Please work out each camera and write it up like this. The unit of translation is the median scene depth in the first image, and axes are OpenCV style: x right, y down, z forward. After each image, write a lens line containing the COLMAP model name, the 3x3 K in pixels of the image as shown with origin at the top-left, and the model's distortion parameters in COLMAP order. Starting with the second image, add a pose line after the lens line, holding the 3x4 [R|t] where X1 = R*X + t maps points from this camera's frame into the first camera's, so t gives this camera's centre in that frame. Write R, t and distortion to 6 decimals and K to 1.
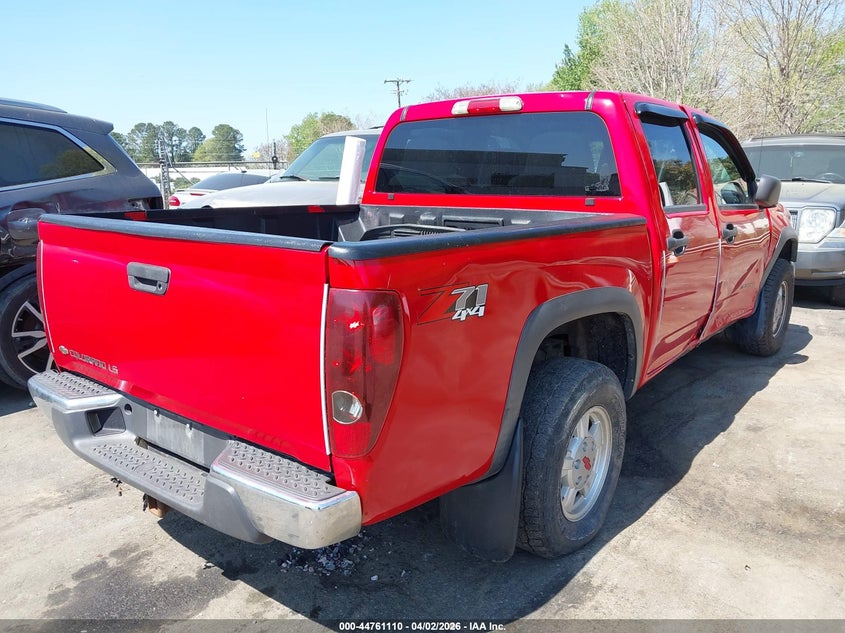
lens RADIAL K [[639.0, 0, 422.5], [0, 639.0, 316.5], [0, 0, 1]] dist [0.000926, -0.007788]
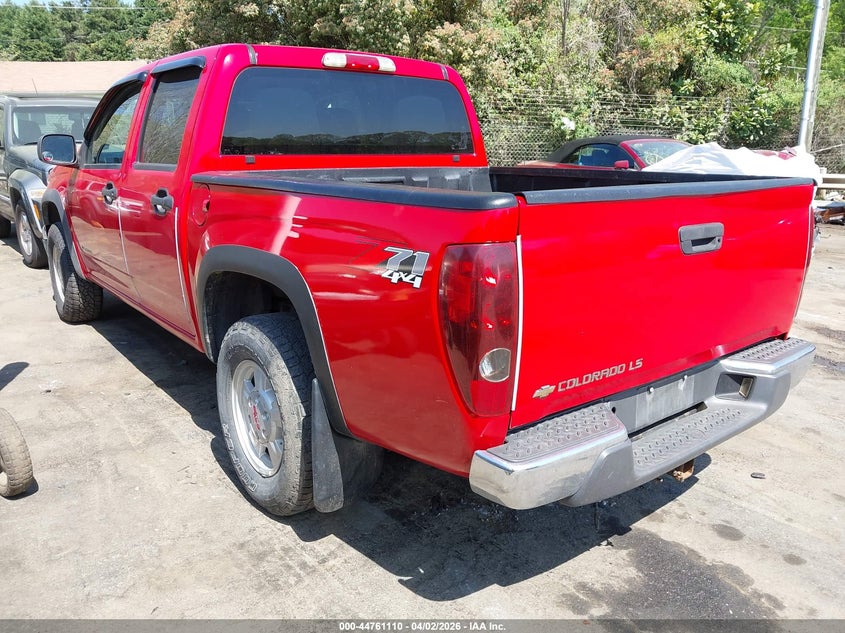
lens RADIAL K [[639.0, 0, 422.5], [0, 639.0, 316.5], [0, 0, 1]] dist [0.000926, -0.007788]
pose [[0.276036, -0.253519, 0.927110, -1.301668], [0.204027, 0.958059, 0.201236, -0.201175], [-0.939243, 0.133607, 0.316183, 0.972232]]
